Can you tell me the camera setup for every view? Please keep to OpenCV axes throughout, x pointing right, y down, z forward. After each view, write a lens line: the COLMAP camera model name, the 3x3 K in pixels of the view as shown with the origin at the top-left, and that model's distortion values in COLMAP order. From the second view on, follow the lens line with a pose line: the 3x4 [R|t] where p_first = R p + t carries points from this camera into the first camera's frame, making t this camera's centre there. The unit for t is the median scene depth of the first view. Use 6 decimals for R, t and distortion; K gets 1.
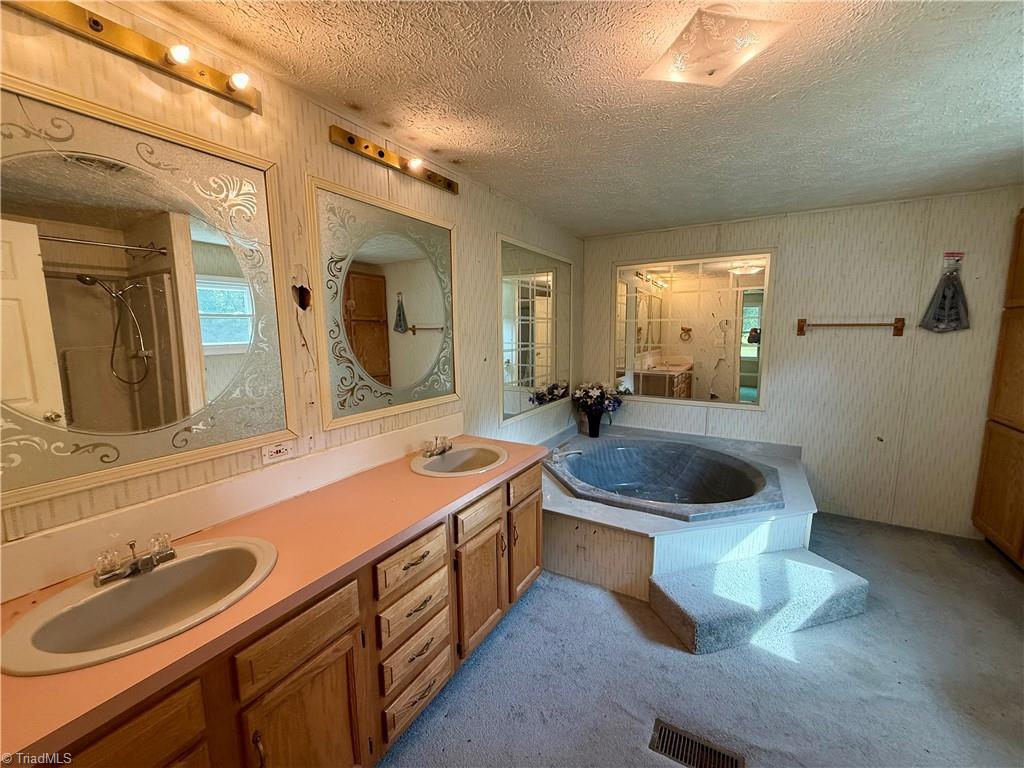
lens RADIAL K [[406.6, 0, 502.4], [0, 406.6, 386.9], [0, 0, 1]] dist [-0.001272, -0.000335]
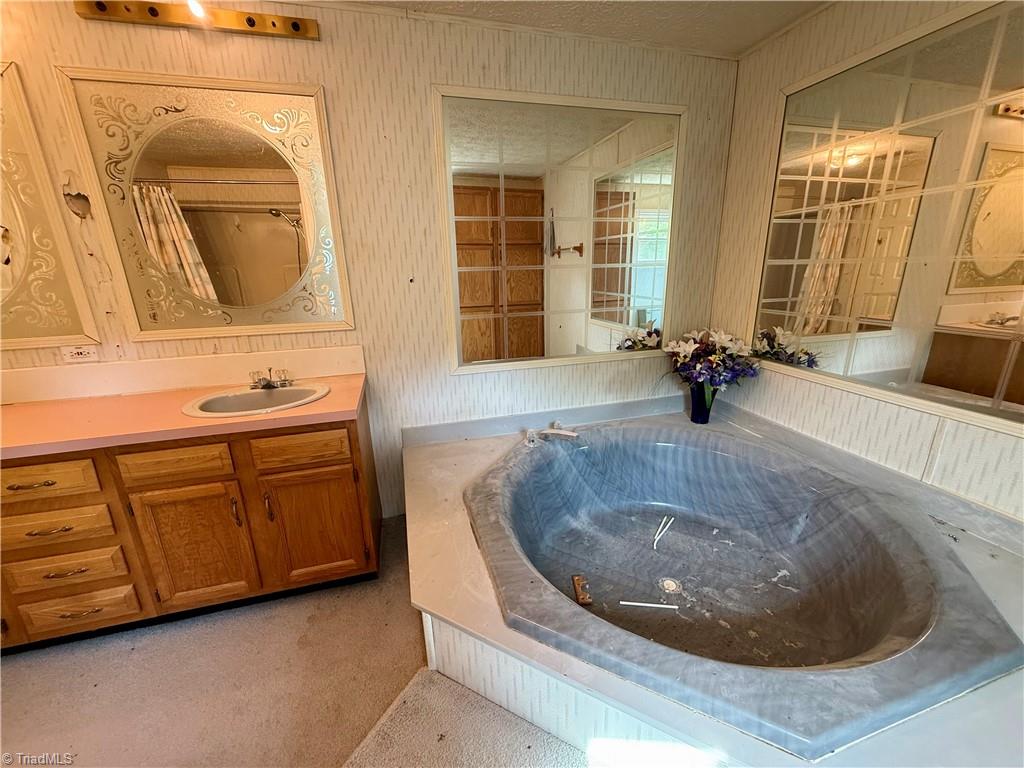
lens RADIAL K [[406.6, 0, 512.4], [0, 406.6, 381.7], [0, 0, 1]] dist [-0.001272, -0.000335]
pose [[0.735425, 0.186125, -0.651543, 0.765224], [-0.080957, 0.978783, 0.188227, -0.050780], [0.672753, -0.085680, 0.734890, 0.701904]]
